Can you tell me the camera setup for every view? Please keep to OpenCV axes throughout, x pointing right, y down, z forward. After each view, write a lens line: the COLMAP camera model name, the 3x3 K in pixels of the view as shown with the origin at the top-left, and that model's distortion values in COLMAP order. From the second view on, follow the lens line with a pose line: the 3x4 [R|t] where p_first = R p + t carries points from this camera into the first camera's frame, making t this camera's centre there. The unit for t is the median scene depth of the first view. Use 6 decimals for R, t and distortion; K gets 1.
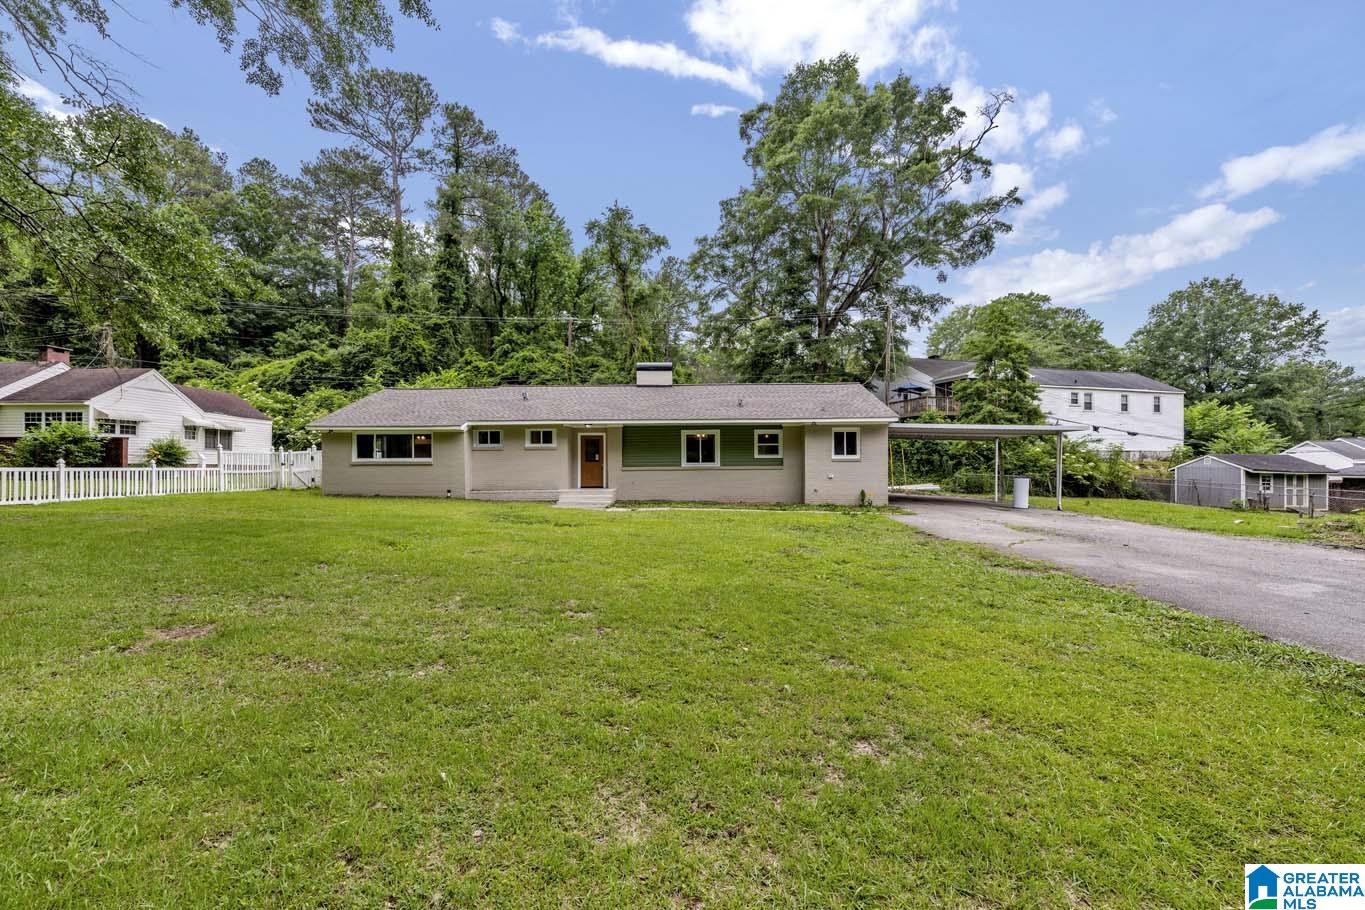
lens RADIAL K [[532.0, 0, 679.4], [0, 532.0, 457.4], [0, 0, 1]] dist [0.003113, -0.000353]
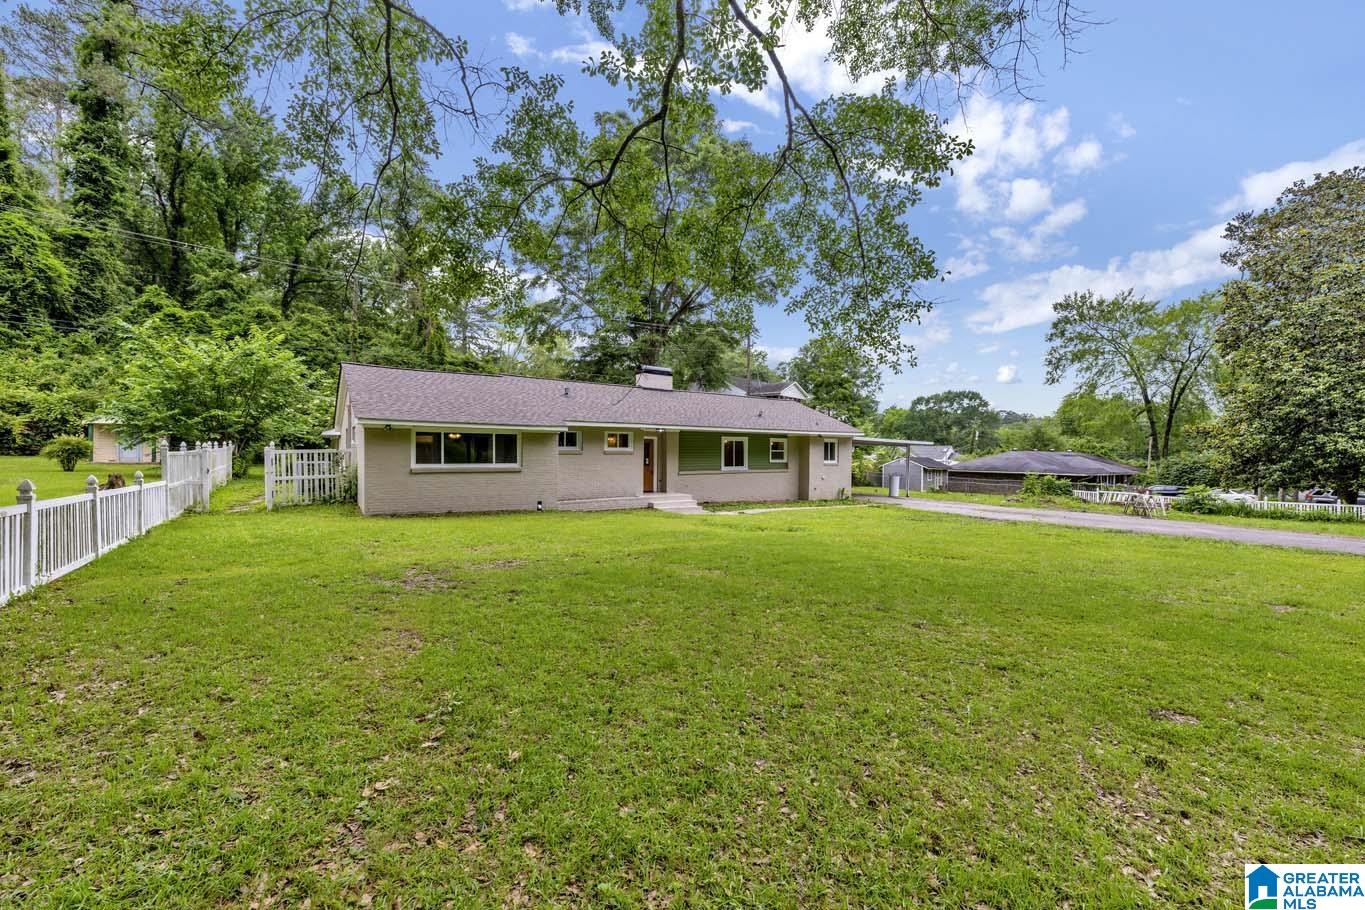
lens RADIAL K [[532.0, 0, 680.5], [0, 532.0, 460.7], [0, 0, 1]] dist [0.003113, -0.000353]
pose [[0.810236, 0.001517, 0.586102, -0.697874], [-0.015889, 0.999686, 0.019378, -0.021928], [-0.585889, -0.025013, 0.810005, 0.172408]]
